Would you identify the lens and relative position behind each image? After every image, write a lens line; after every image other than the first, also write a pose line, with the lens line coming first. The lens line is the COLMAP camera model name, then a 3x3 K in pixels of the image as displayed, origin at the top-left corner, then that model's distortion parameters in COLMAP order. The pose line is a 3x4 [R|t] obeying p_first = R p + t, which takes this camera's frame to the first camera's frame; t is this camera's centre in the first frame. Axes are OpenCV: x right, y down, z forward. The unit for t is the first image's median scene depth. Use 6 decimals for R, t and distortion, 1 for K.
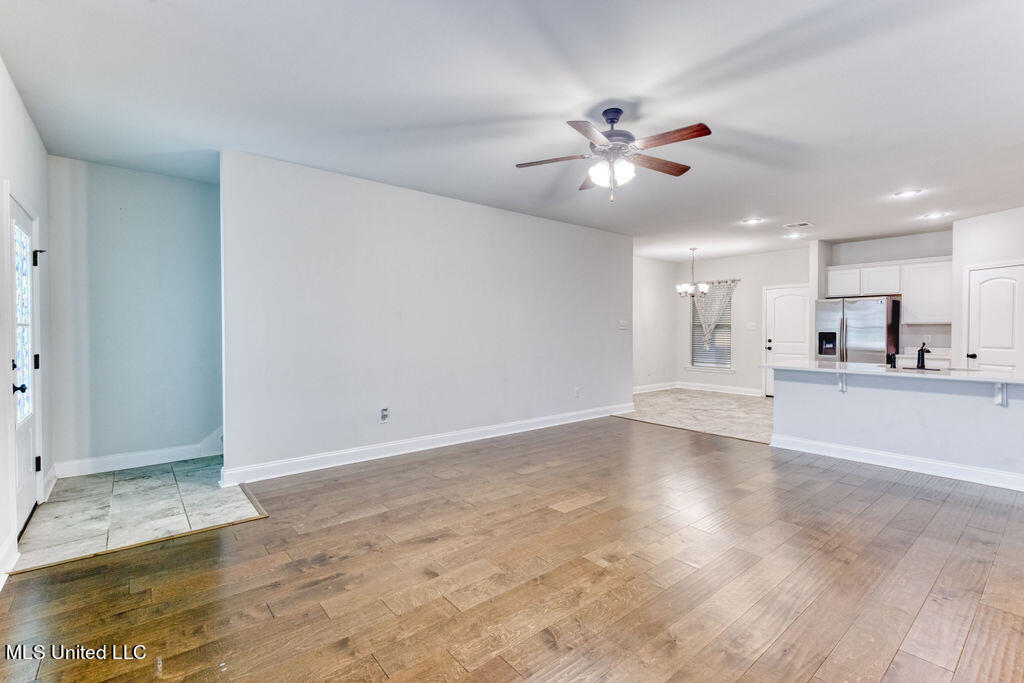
lens RADIAL K [[460.1, 0, 518.6], [0, 460.1, 337.4], [0, 0, 1]] dist [0.010036, -0.001004]
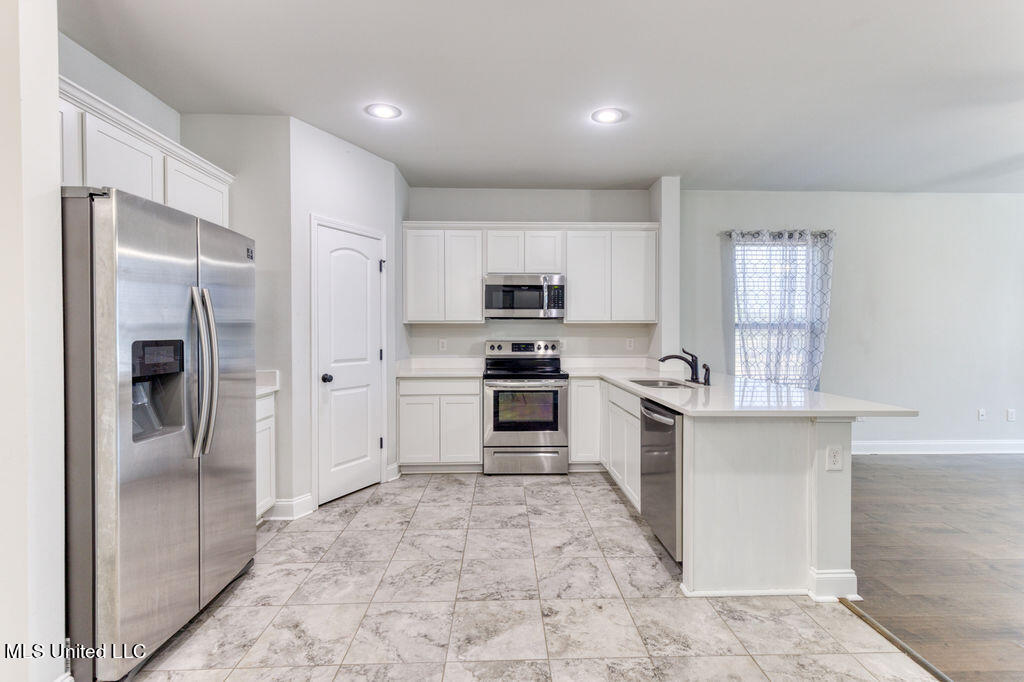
lens RADIAL K [[460.1, 0, 518.6], [0, 460.1, 336.9], [0, 0, 1]] dist [0.010036, -0.001004]
pose [[-0.789482, -0.005826, 0.613745, 0.384151], [0.010526, 0.999679, 0.023030, -0.017410], [-0.613683, 0.024642, -0.789168, 1.108419]]
